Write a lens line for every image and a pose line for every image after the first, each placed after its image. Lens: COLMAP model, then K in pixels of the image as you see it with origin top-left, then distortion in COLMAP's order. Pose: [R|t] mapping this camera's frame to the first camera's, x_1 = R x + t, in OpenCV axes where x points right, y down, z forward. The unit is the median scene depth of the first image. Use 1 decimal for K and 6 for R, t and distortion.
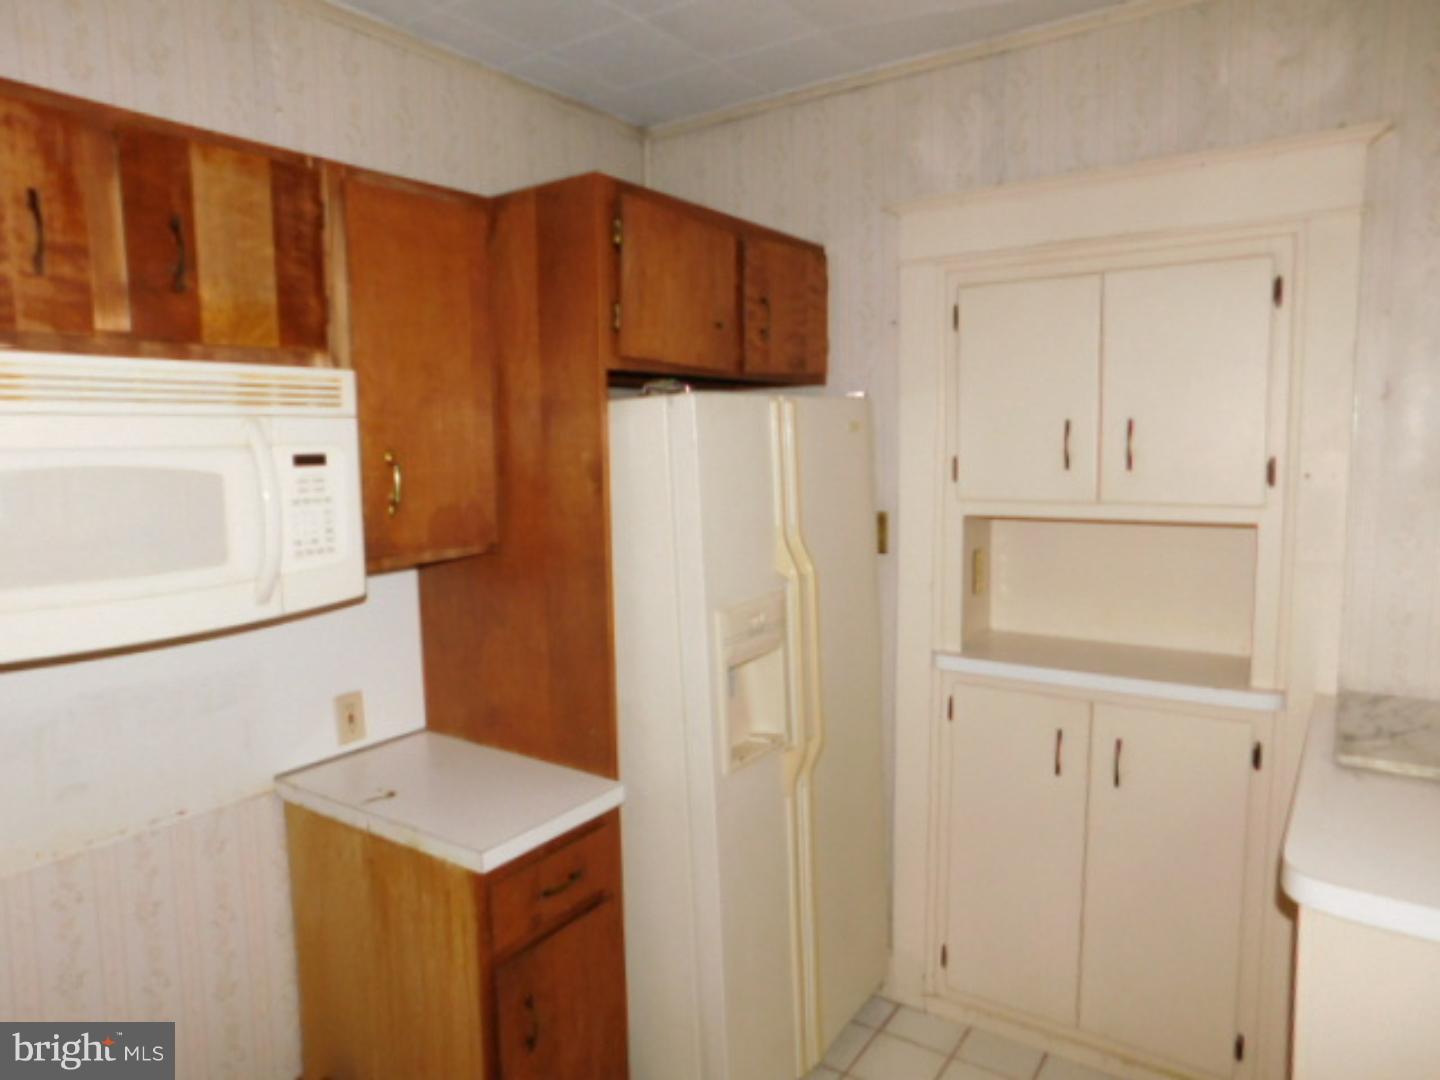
lens RADIAL K [[949.3, 0, 712.6], [0, 949.3, 538.7], [0, 0, 1]] dist [-0.026464, 0.018001]
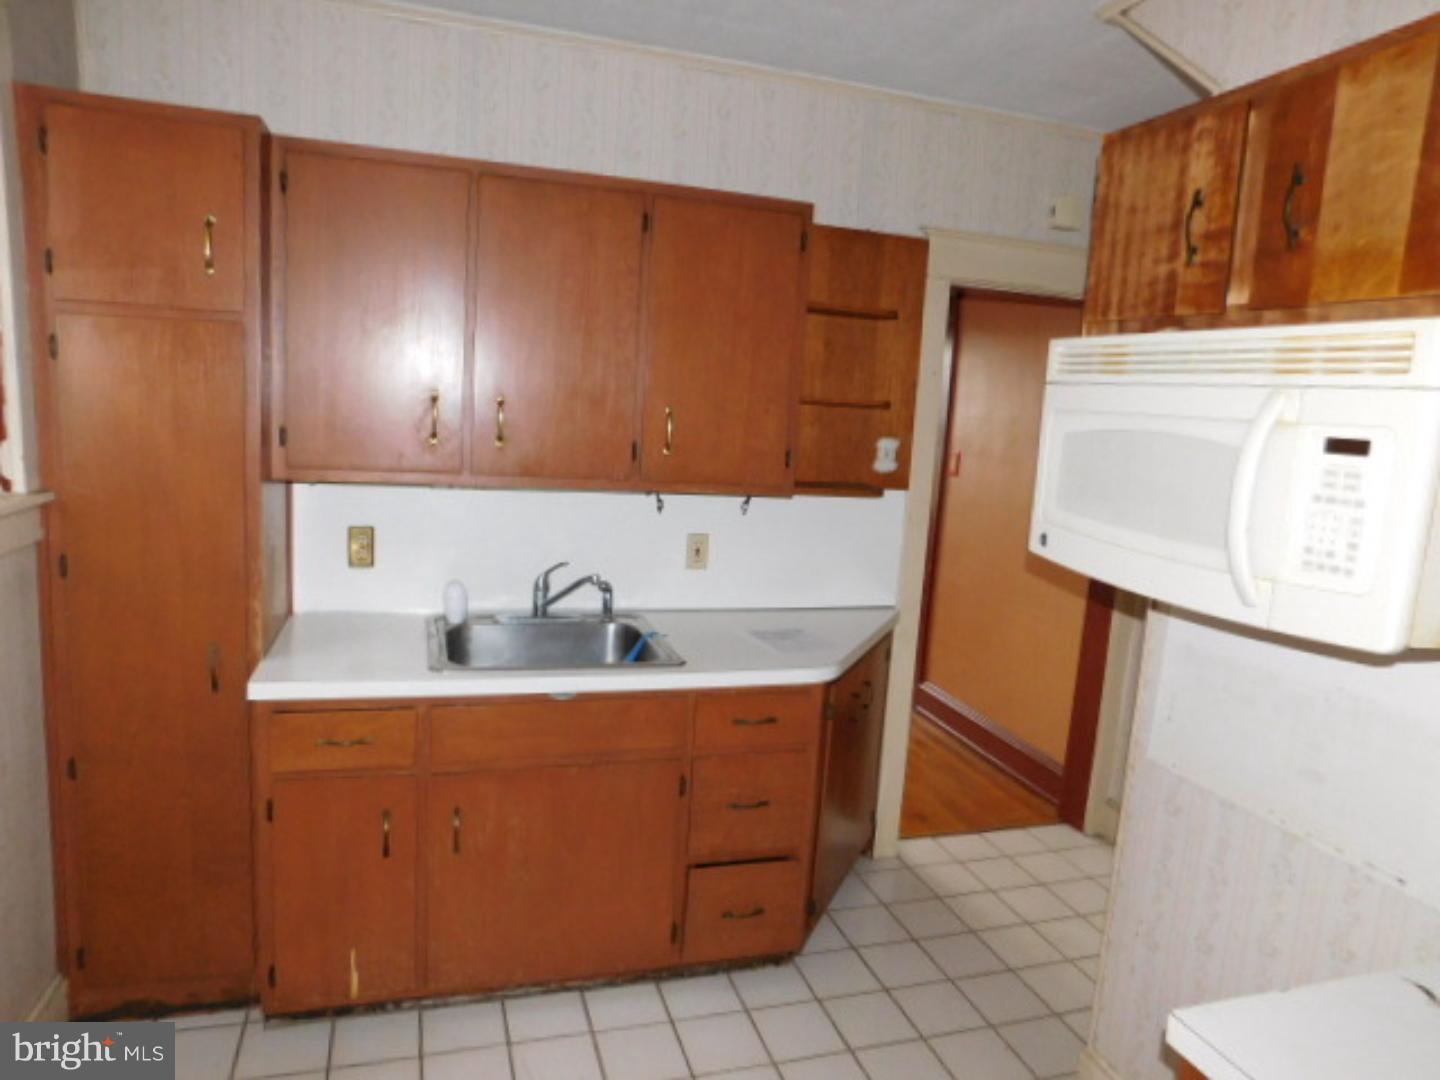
lens RADIAL K [[949.3, 0, 711.5], [0, 949.3, 541.4], [0, 0, 1]] dist [-0.026464, 0.018001]
pose [[-0.618509, 0.098918, -0.779527, 0.473220], [-0.132289, 0.964776, 0.227389, -0.114666], [0.774562, 0.243765, -0.583637, 1.074102]]
